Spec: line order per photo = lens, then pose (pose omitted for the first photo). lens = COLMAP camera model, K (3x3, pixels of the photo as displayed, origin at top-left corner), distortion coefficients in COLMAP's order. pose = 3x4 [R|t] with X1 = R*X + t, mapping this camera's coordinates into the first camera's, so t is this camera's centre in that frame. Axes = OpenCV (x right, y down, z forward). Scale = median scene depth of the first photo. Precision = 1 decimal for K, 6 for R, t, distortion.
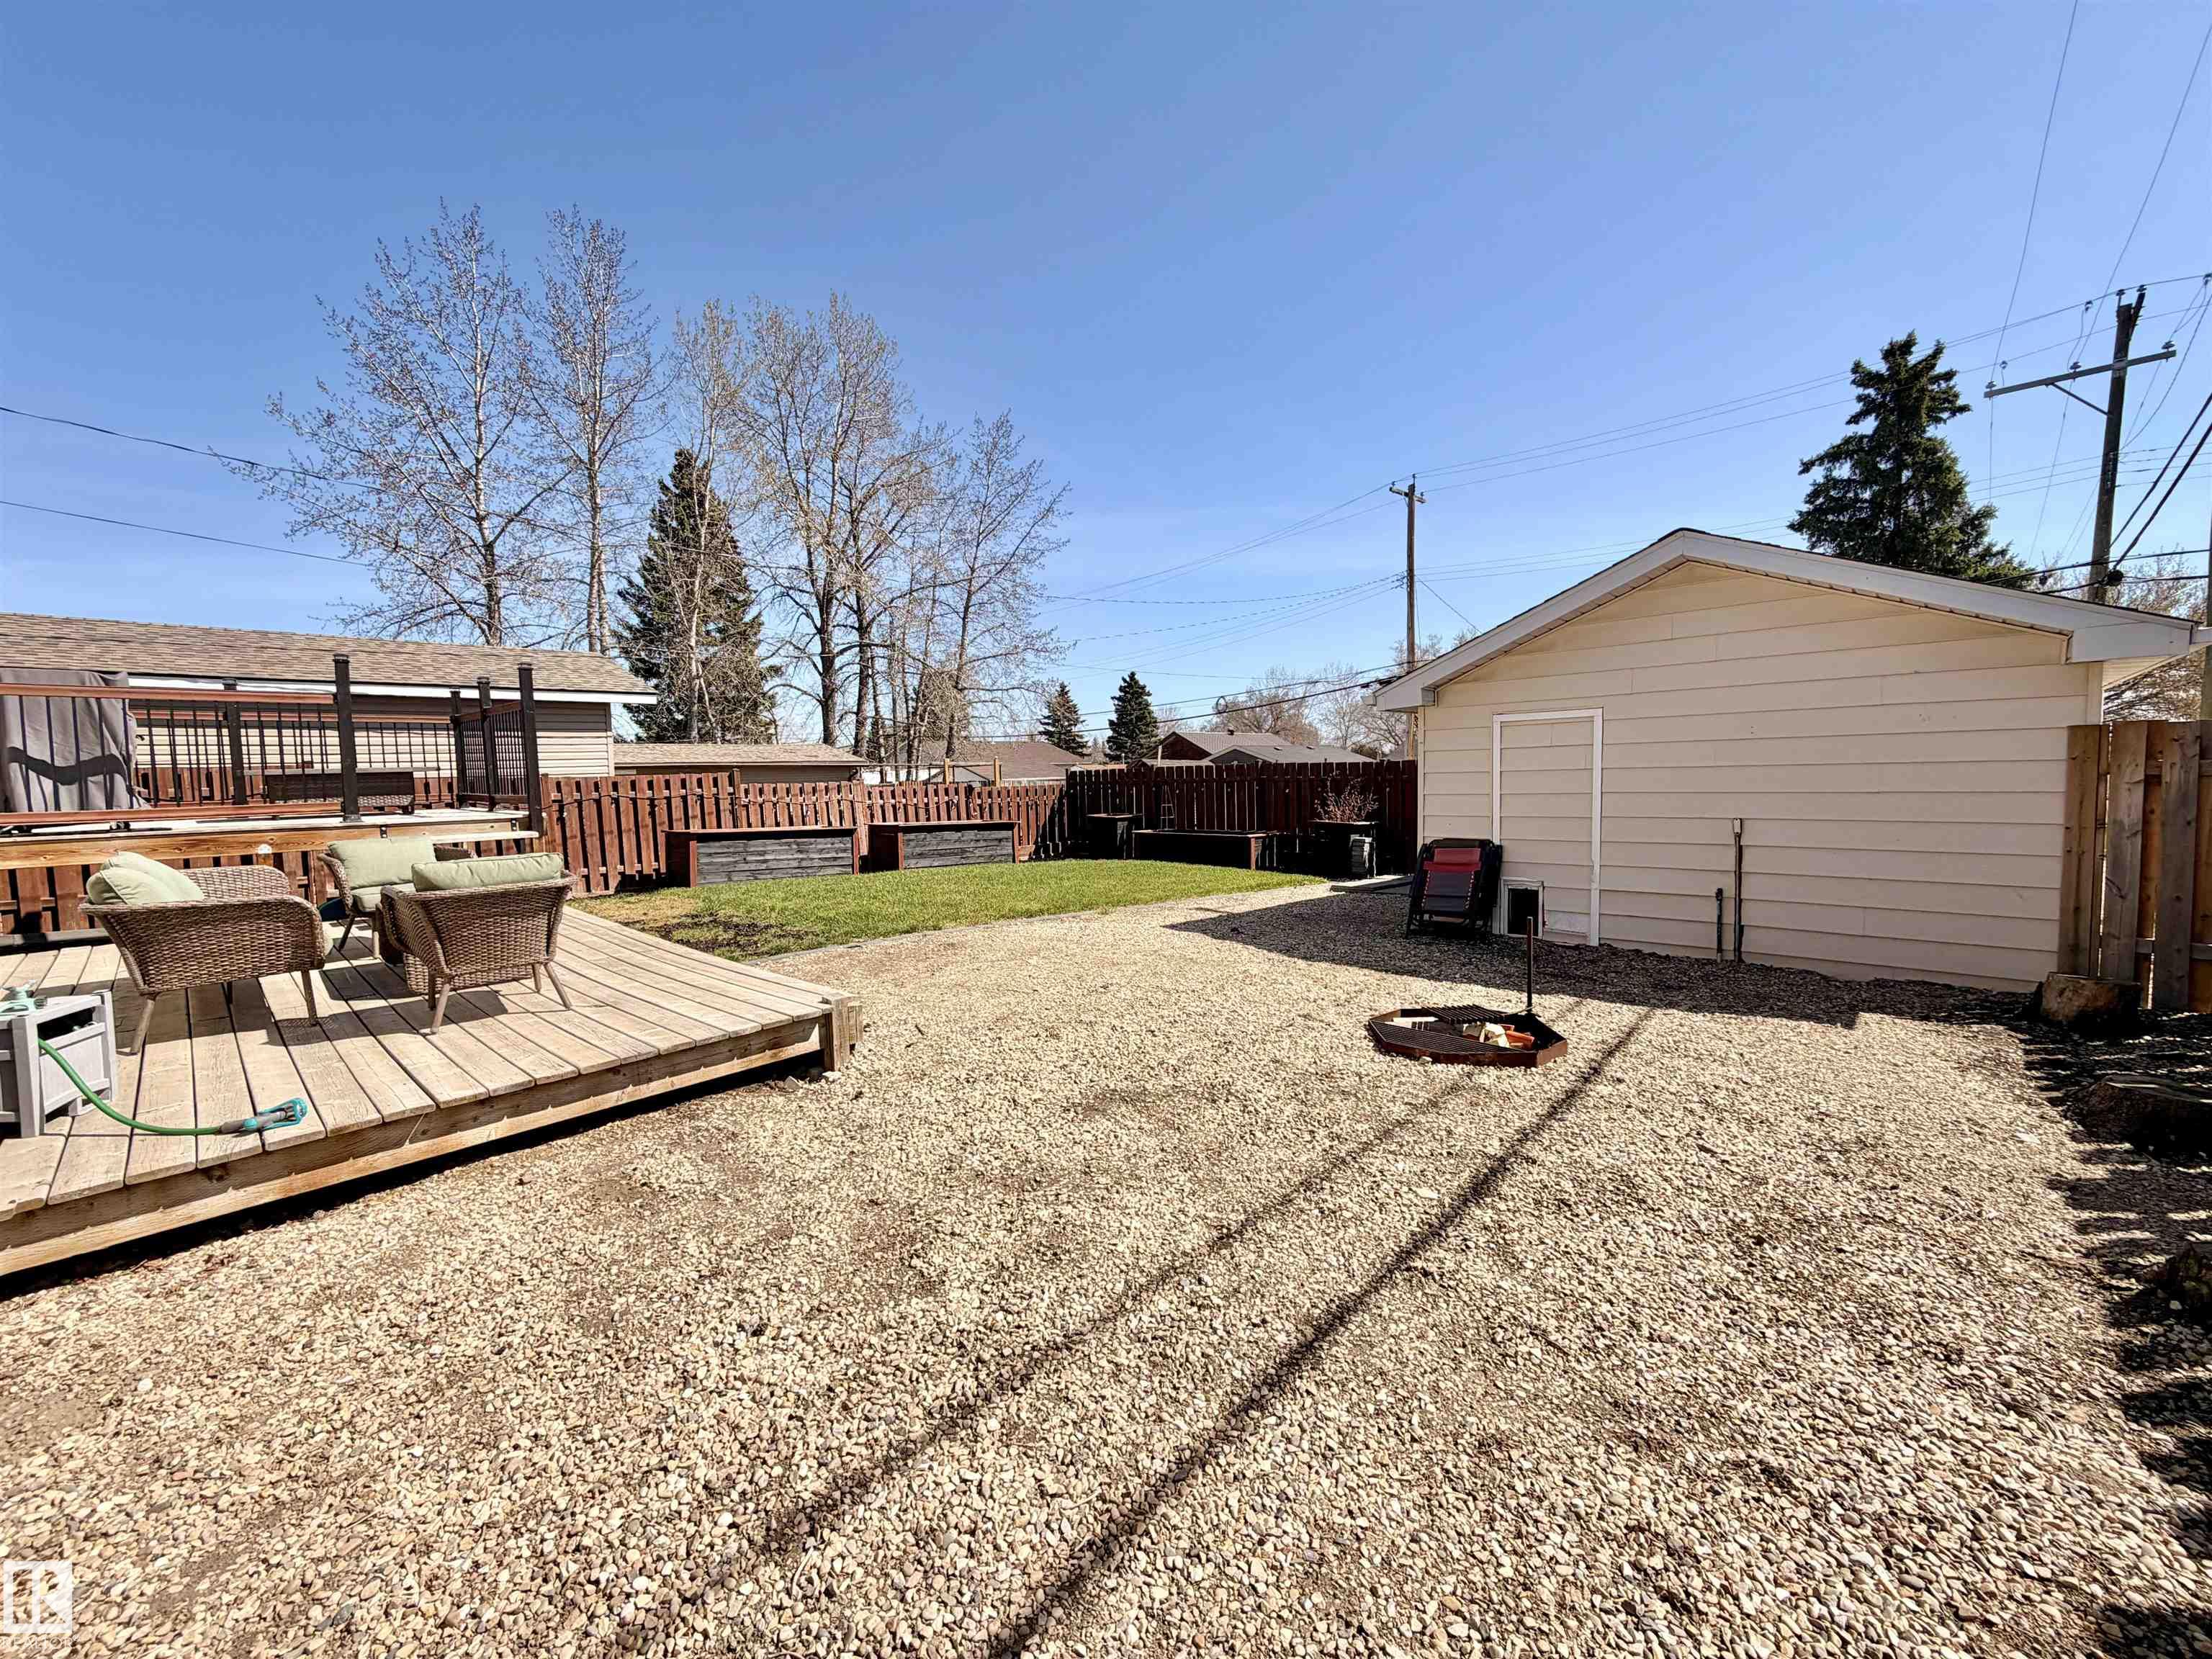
lens RADIAL K [[895.5, 0, 1106.0], [0, 895.5, 829.5], [0, 0, 1]] dist [-0.000303, 0.000064]
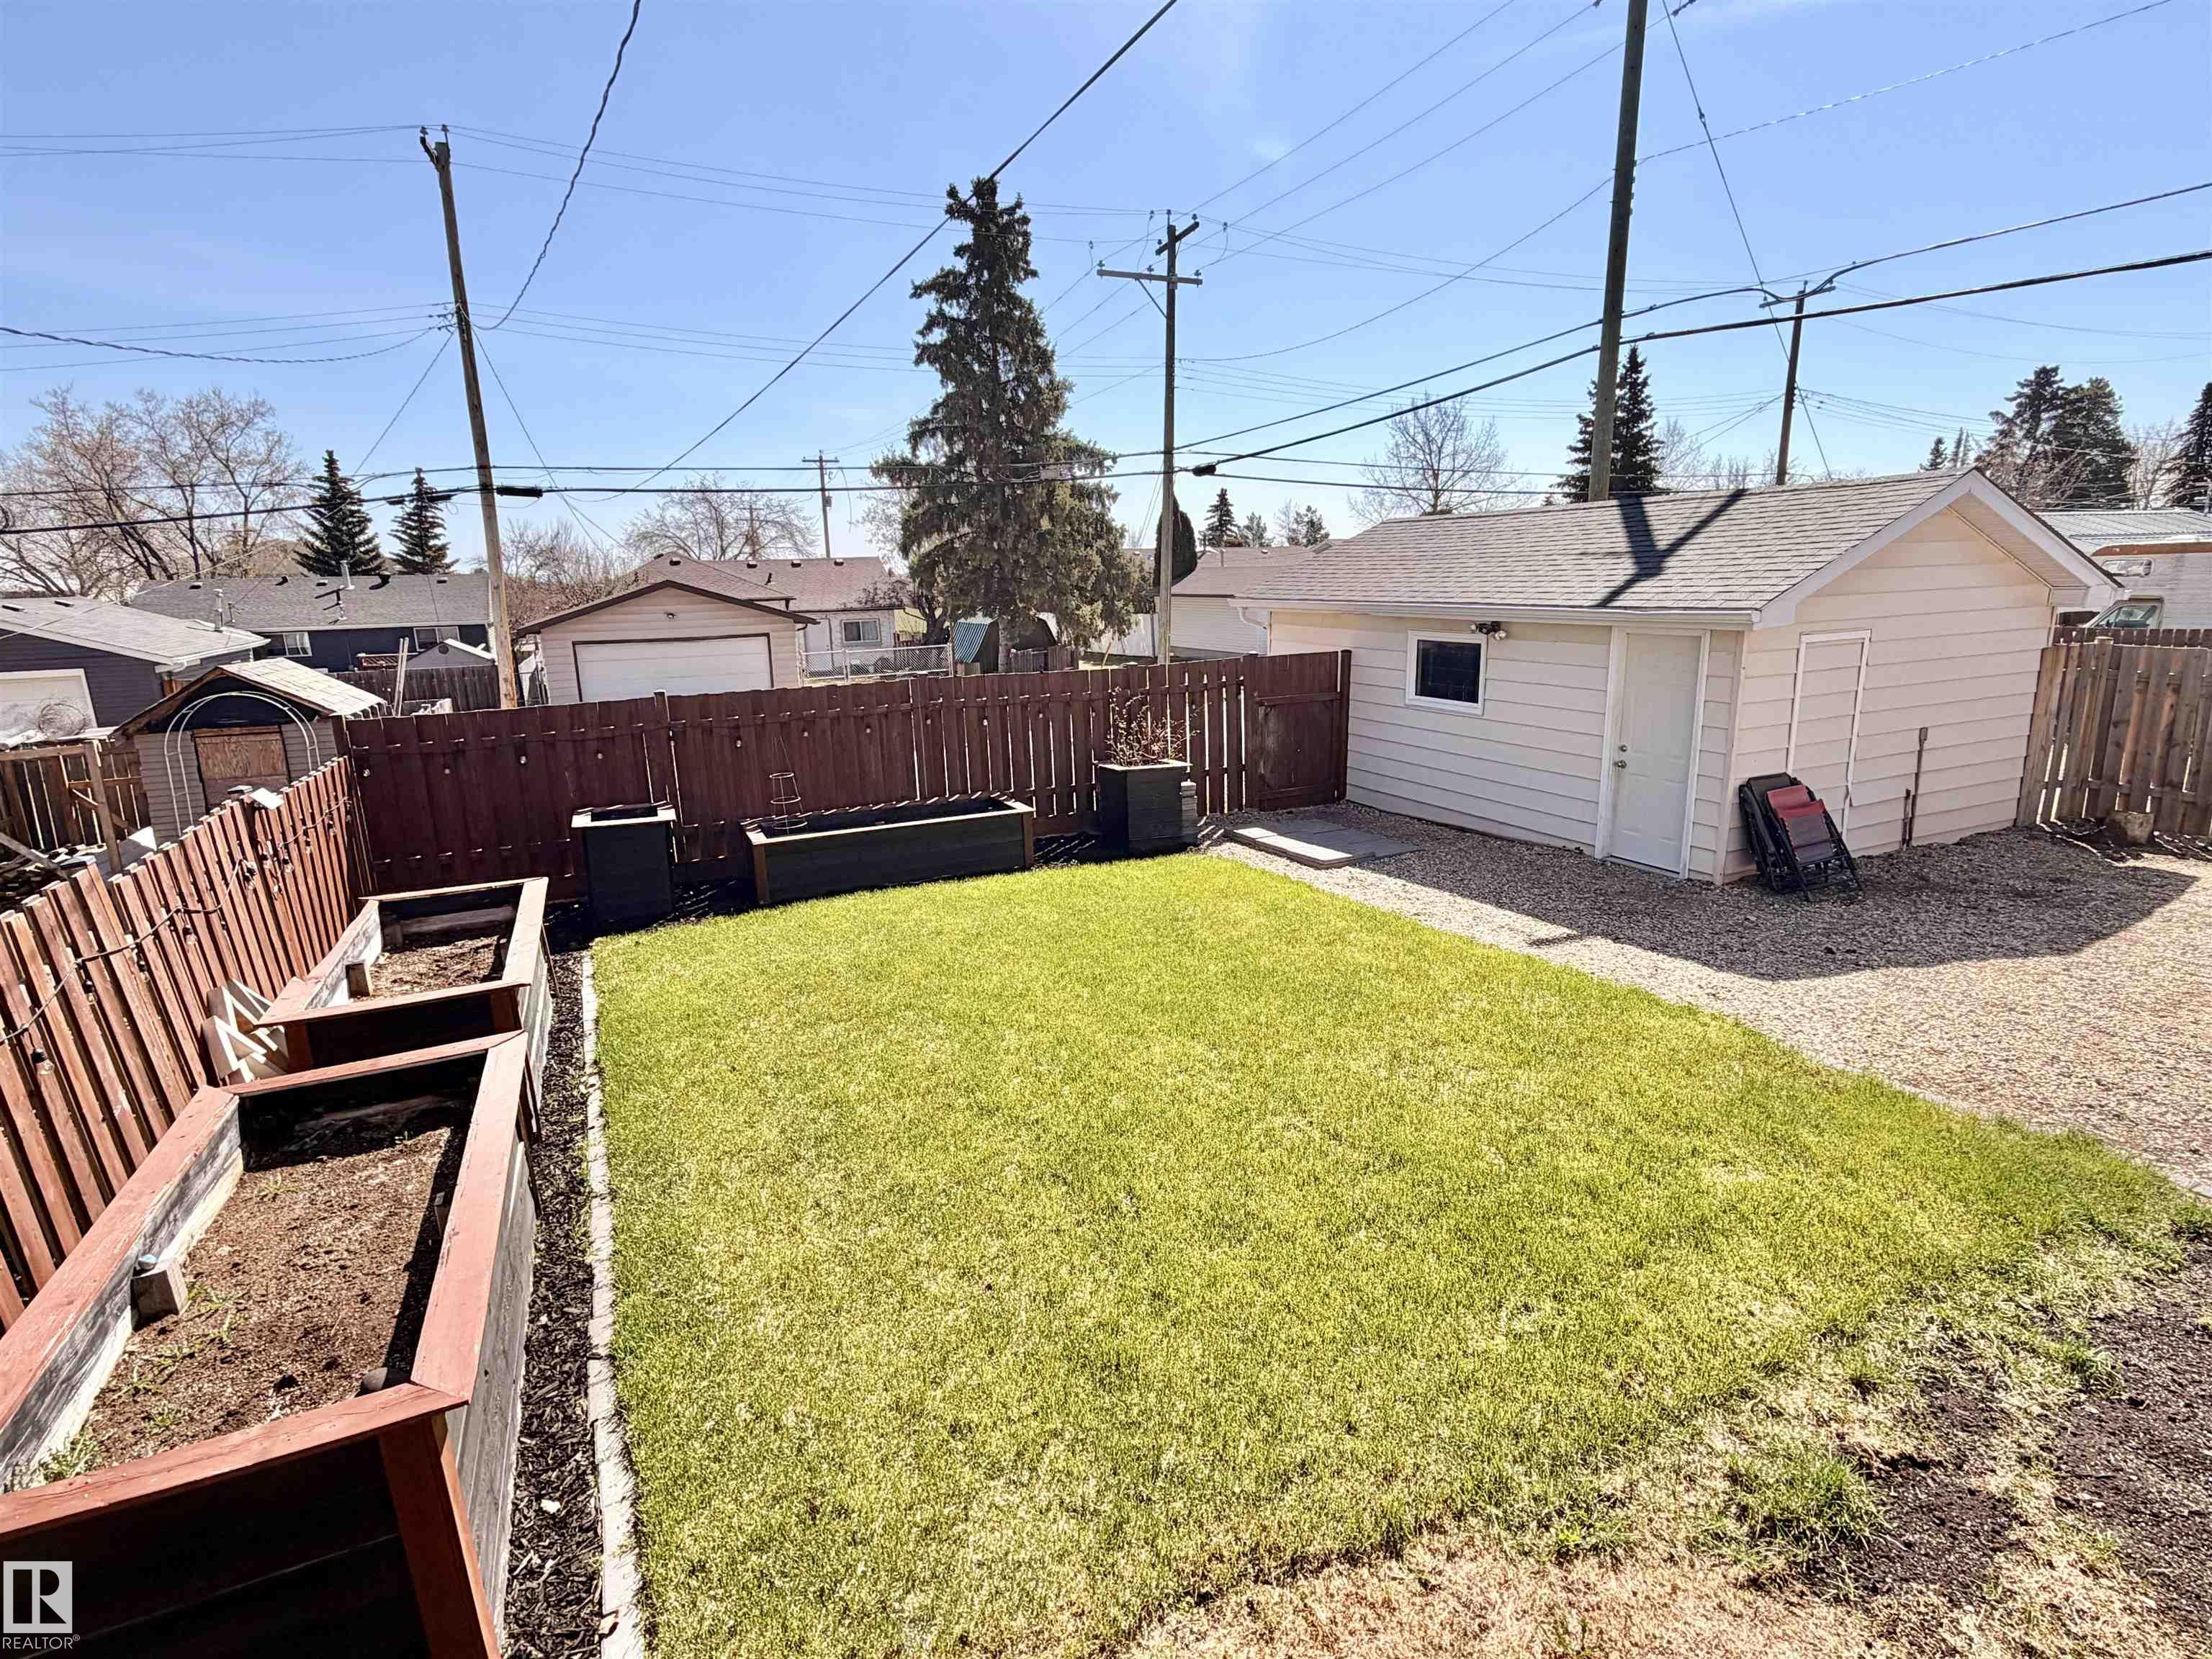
lens RADIAL K [[1131.7, 0, 1140.7], [0, 1131.7, 827.6], [0, 0, 1]] dist [0.001325, 0.000289]
pose [[0.353621, -0.191966, 0.915479, -0.286114], [0.077570, 0.981362, 0.175818, -0.062206], [-0.932167, 0.008840, 0.361921, 0.396987]]
